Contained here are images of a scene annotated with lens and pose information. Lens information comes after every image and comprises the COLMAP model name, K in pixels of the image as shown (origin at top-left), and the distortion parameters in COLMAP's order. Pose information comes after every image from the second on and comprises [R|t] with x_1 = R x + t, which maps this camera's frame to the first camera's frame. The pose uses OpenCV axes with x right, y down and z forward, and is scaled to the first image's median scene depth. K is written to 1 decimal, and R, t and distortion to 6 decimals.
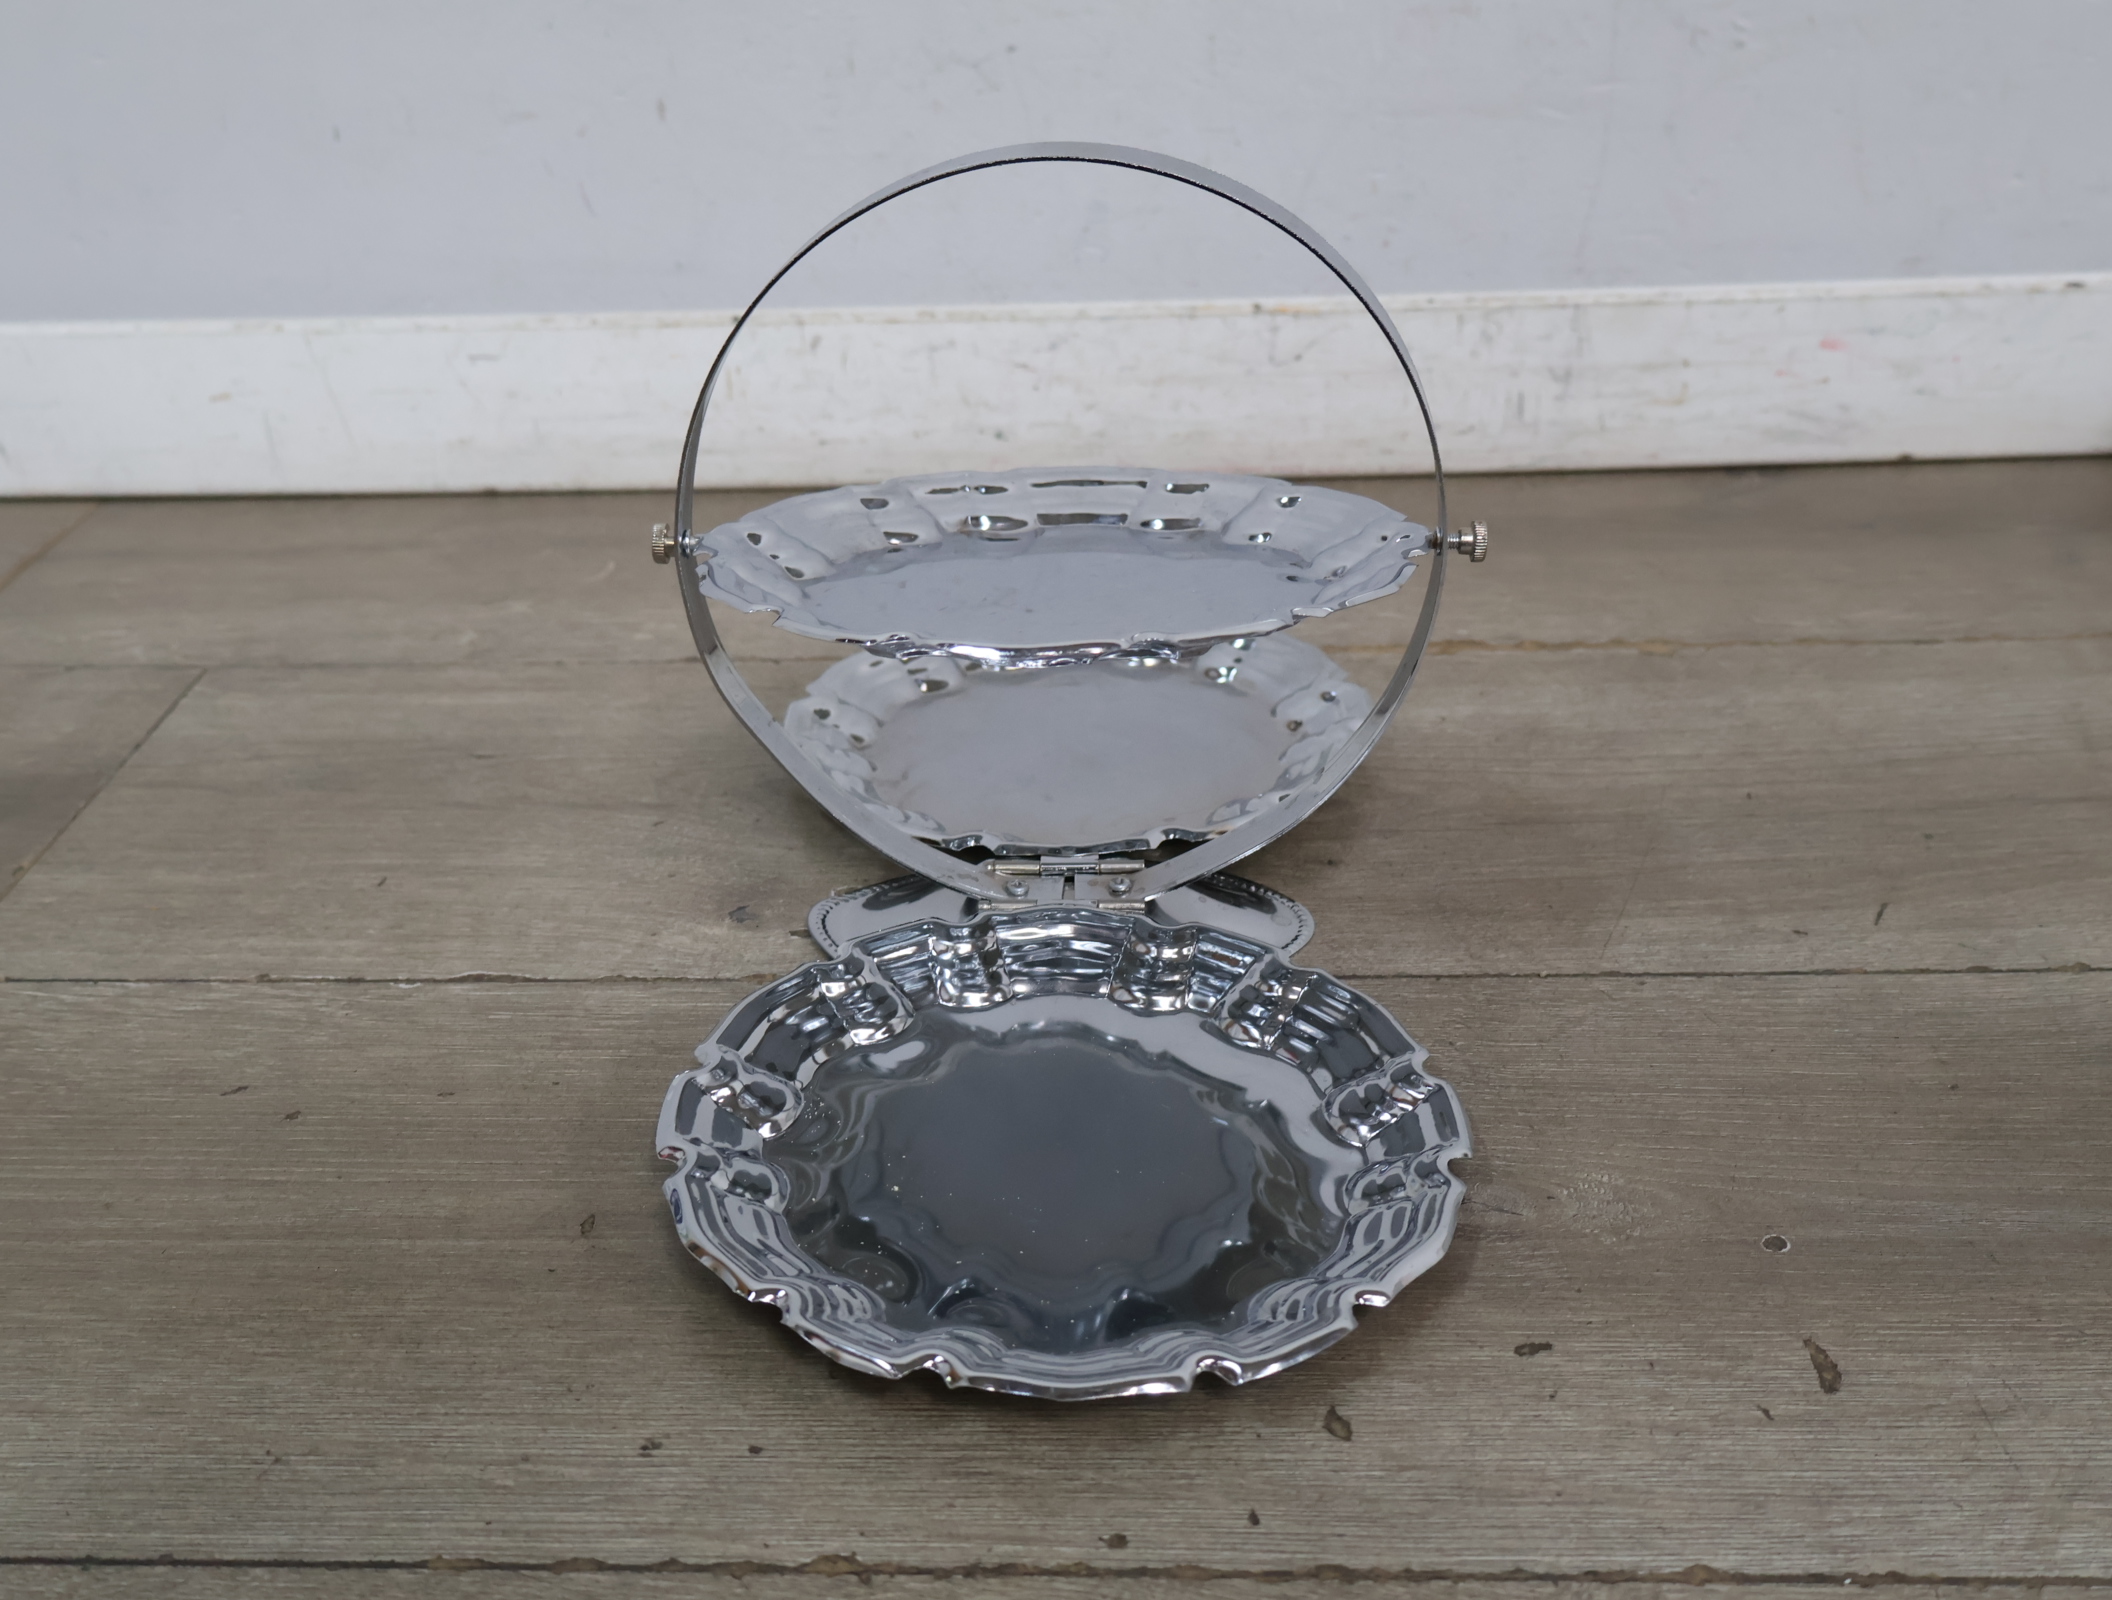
lens RADIAL K [[2320.0, 0, 1061.3], [0, 2320.0, 795.4], [0, 0, 1]] dist [0.016275, 0.000000]
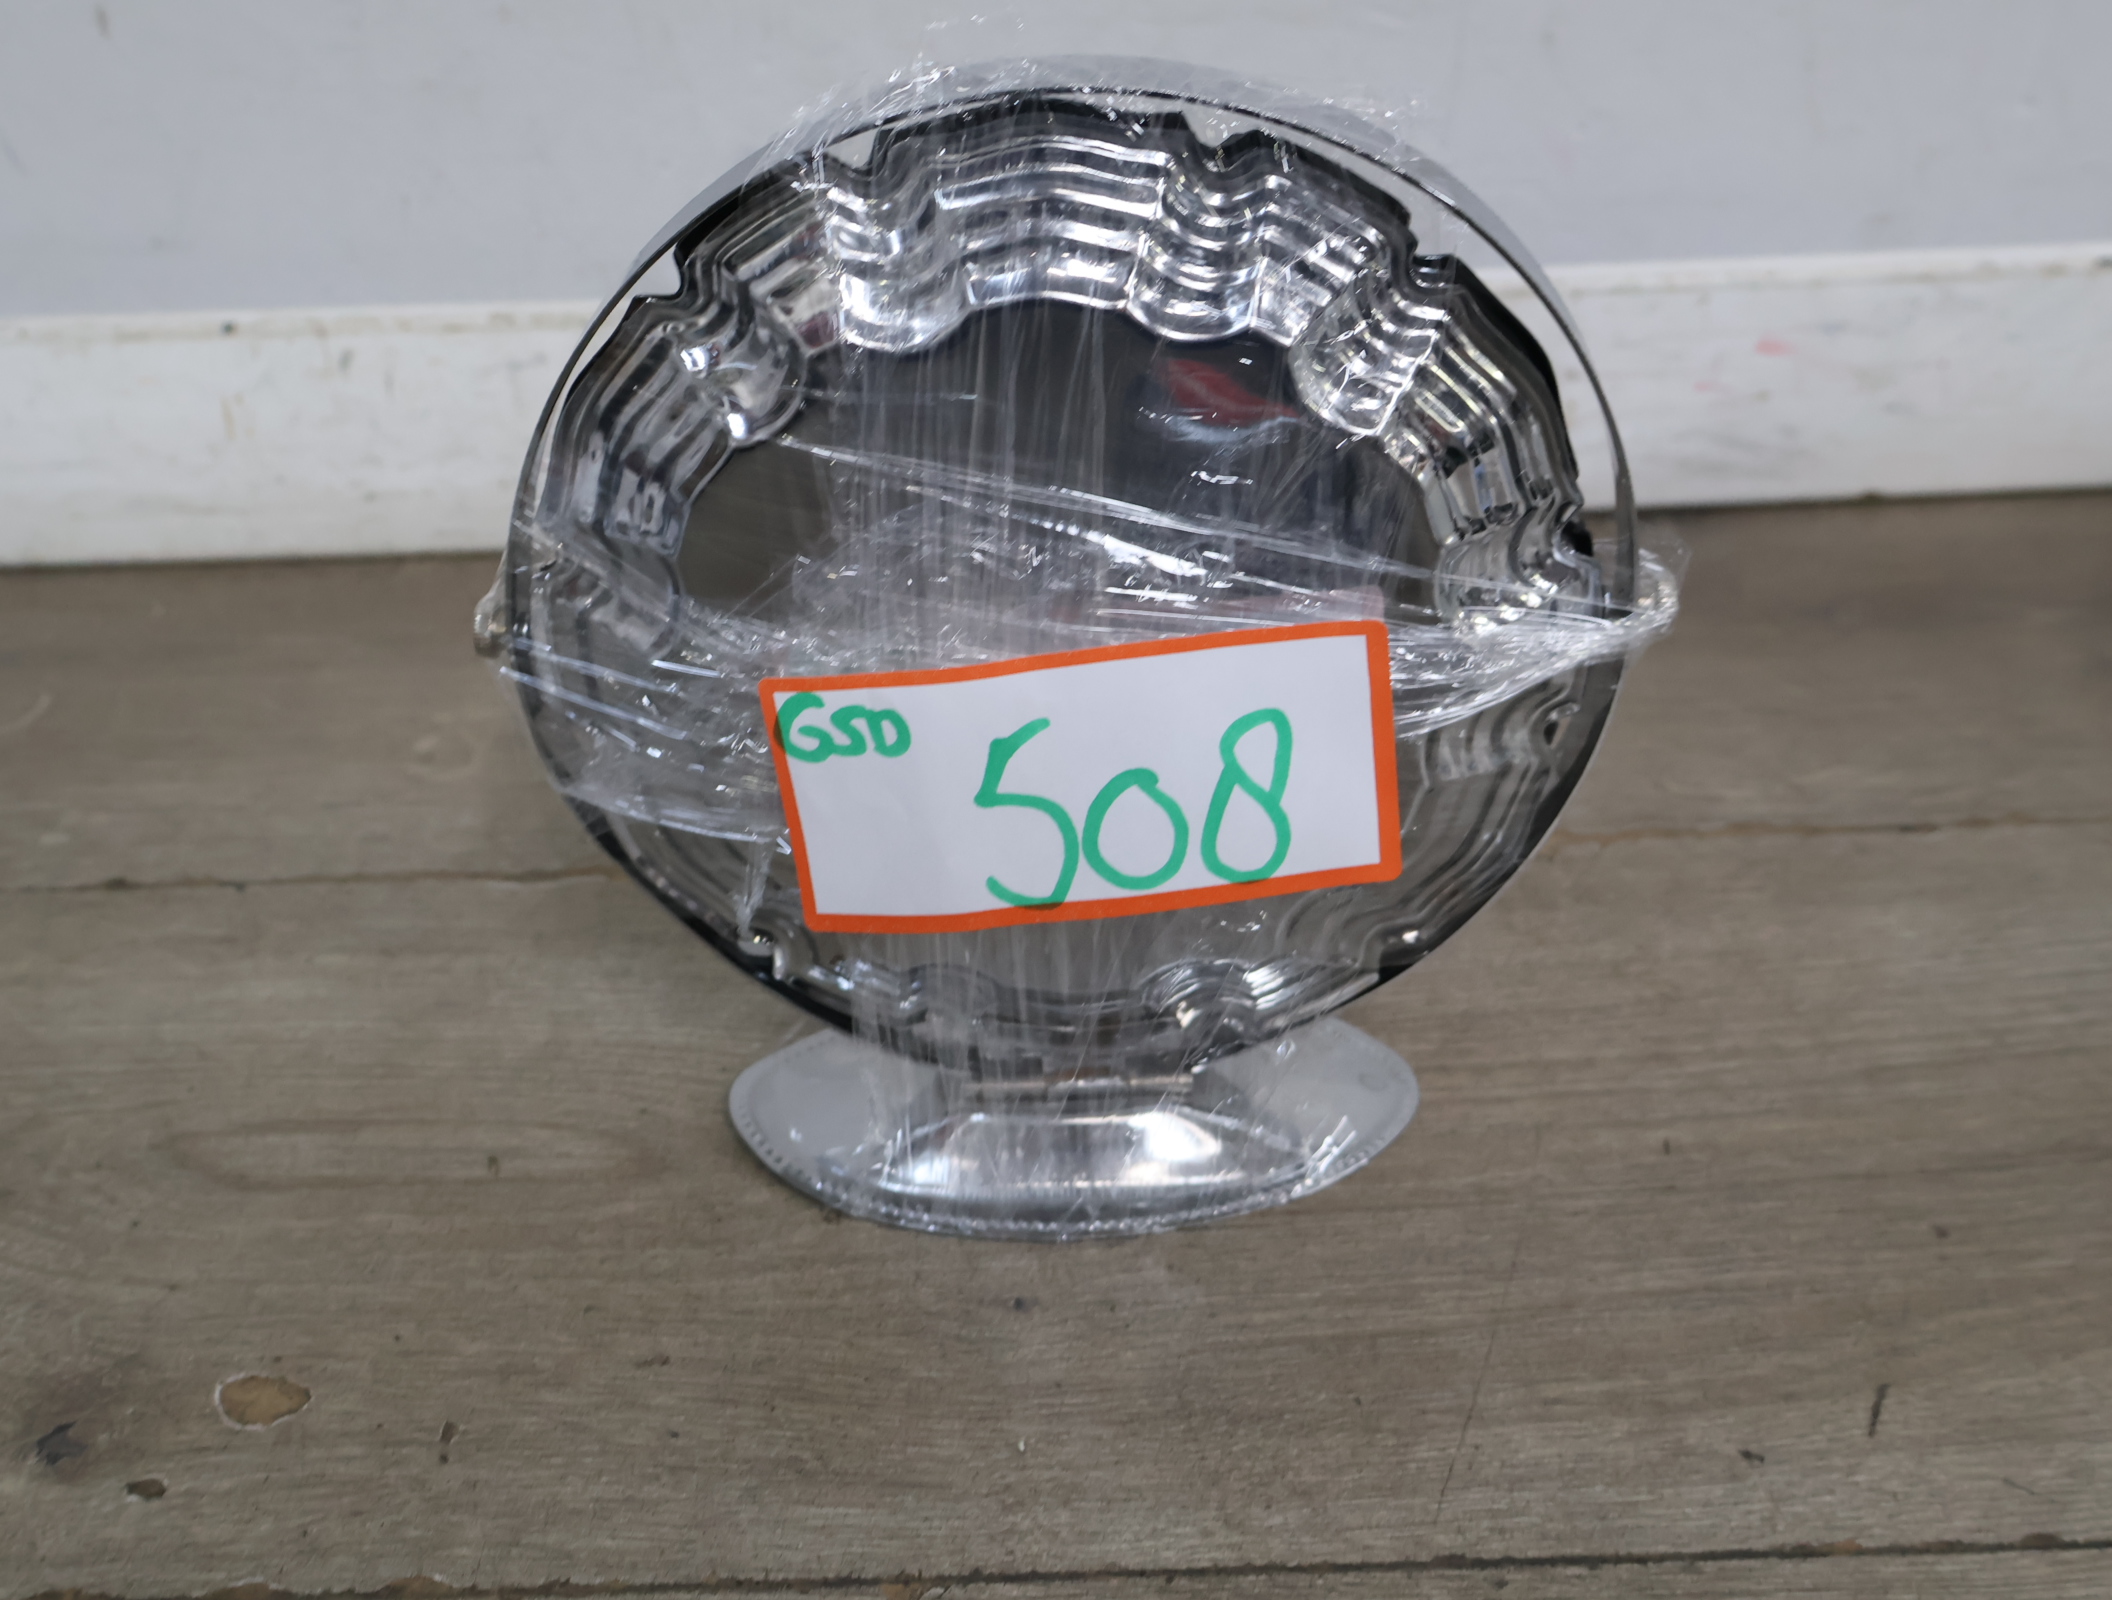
lens RADIAL K [[2366.4, 0, 1062.0], [0, 2366.4, 805.4], [0, 0, 1]] dist [0.014643, 0.000000]
pose [[0.998591, -0.025086, 0.046770, 0.105644], [0.020978, 0.996044, 0.086347, -0.170573], [-0.048751, -0.085244, 0.995167, 0.383380]]
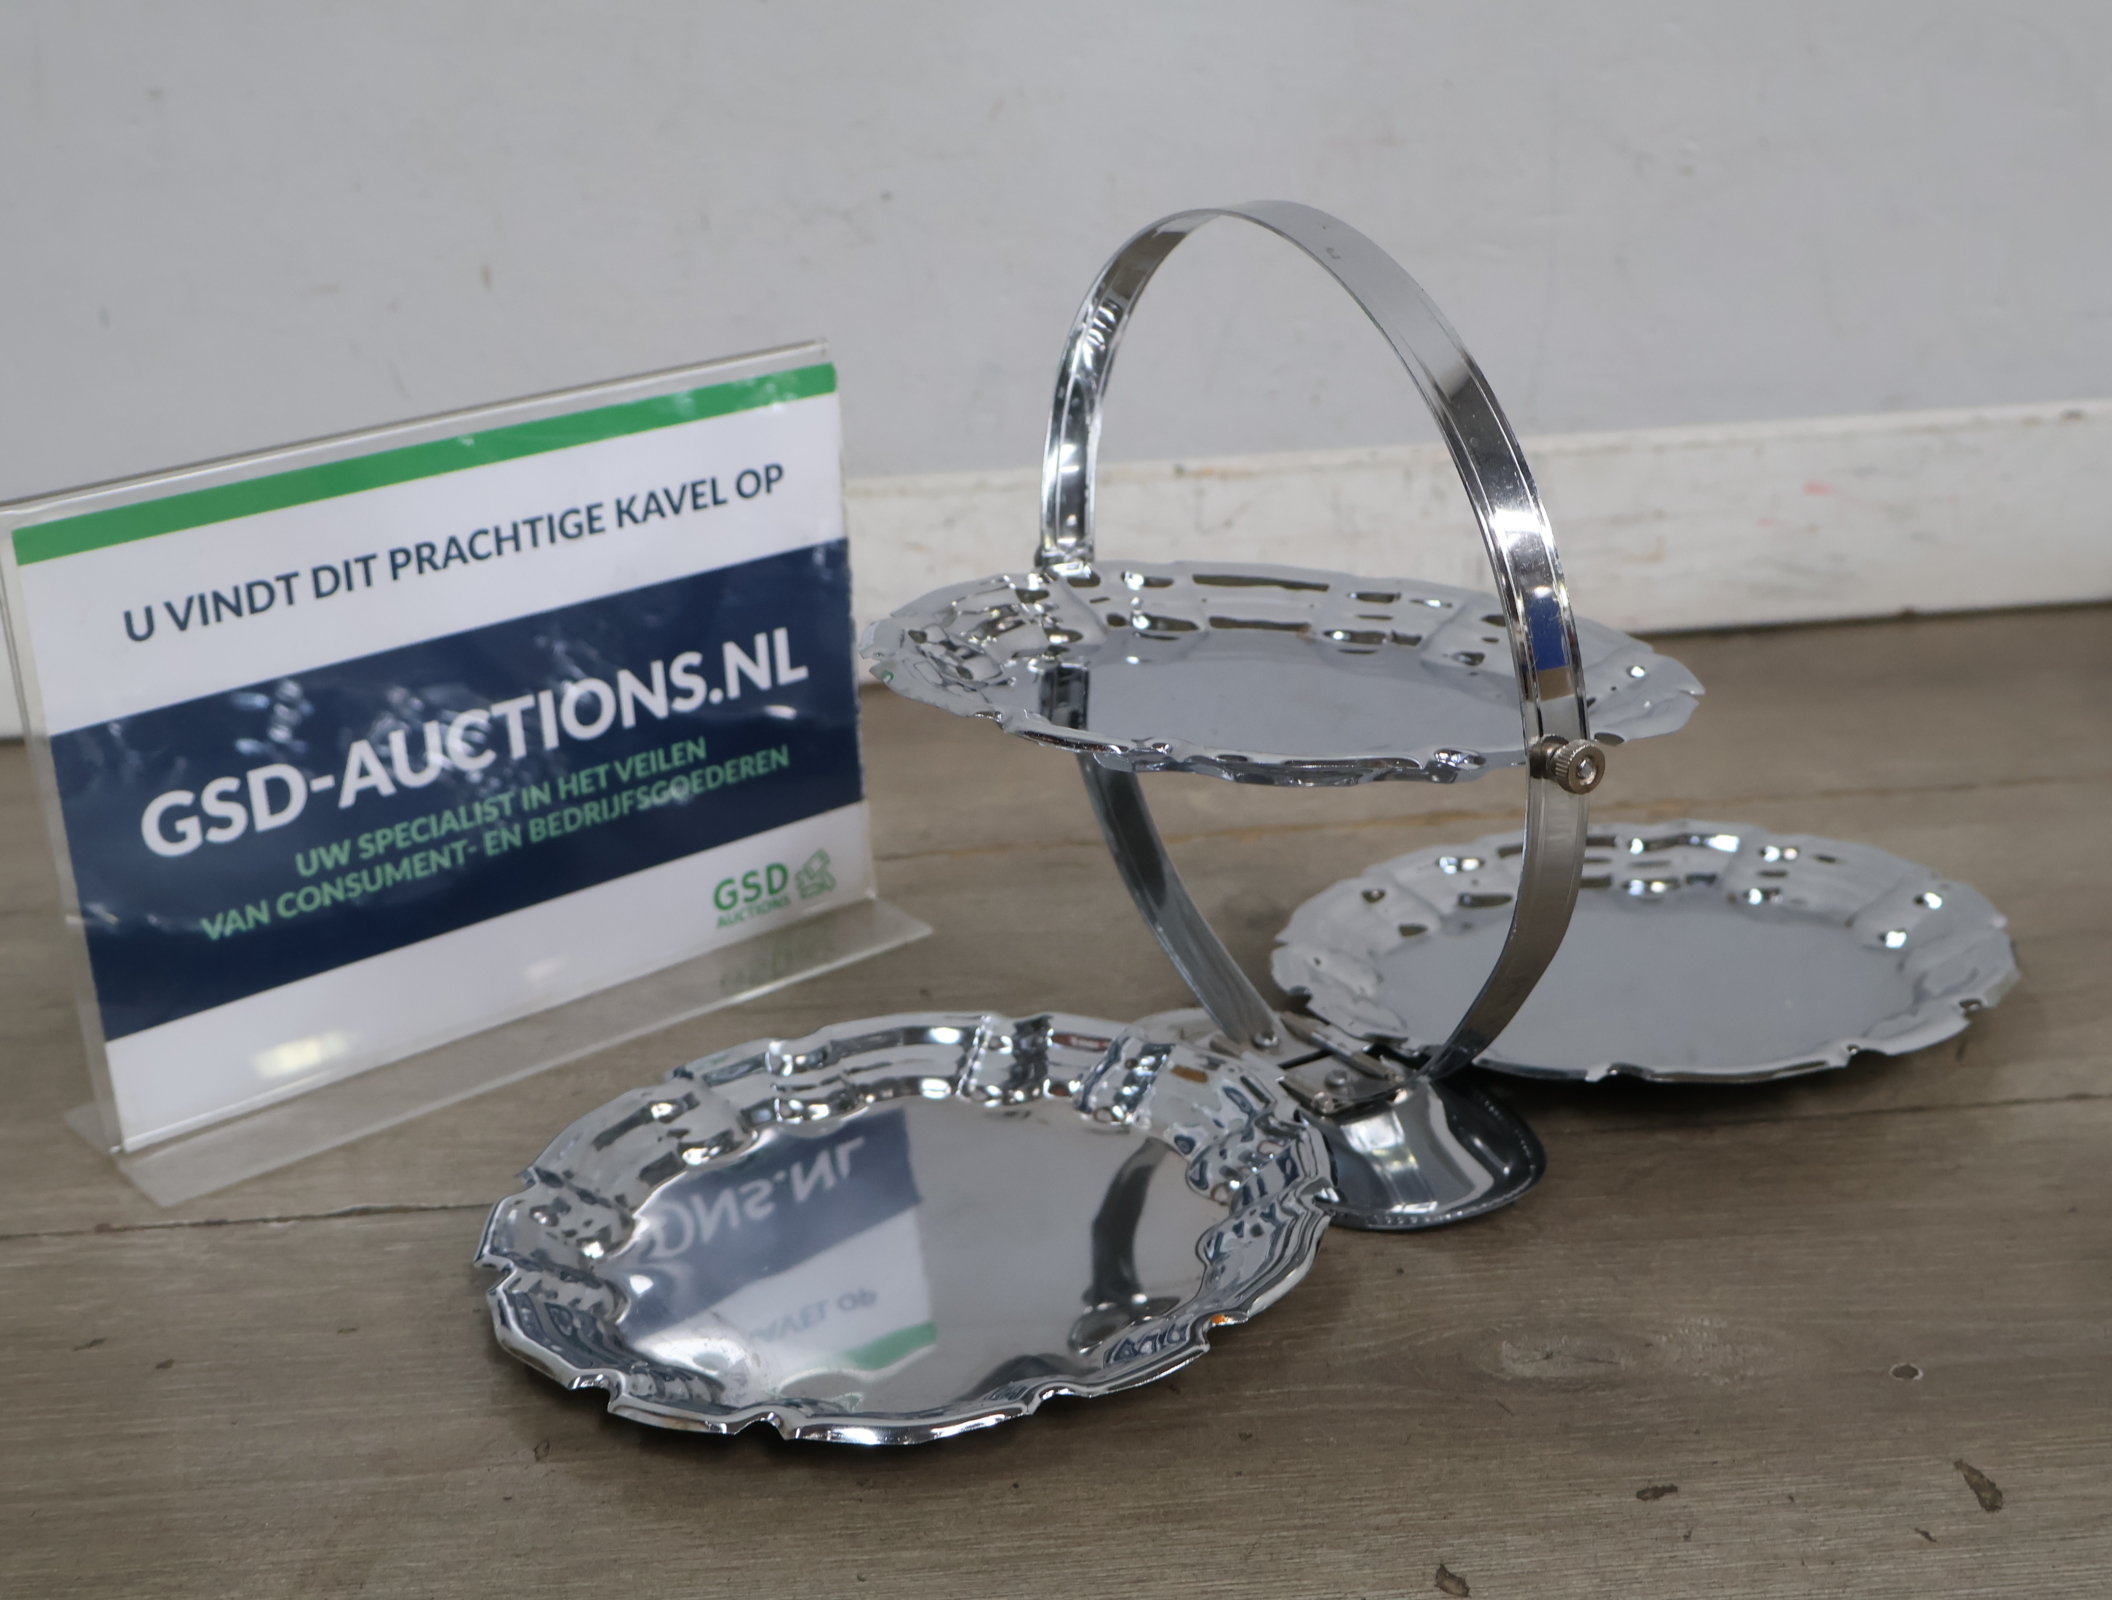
lens RADIAL K [[2850.0, 0, 1051.6], [0, 2850.0, 816.2], [0, 0, 1]] dist [0.015381, 0.000000]
pose [[0.996080, -0.043394, 0.077087, -0.075195], [0.053583, 0.989335, -0.135445, 0.090961], [-0.070387, 0.139045, 0.987781, -0.068883]]
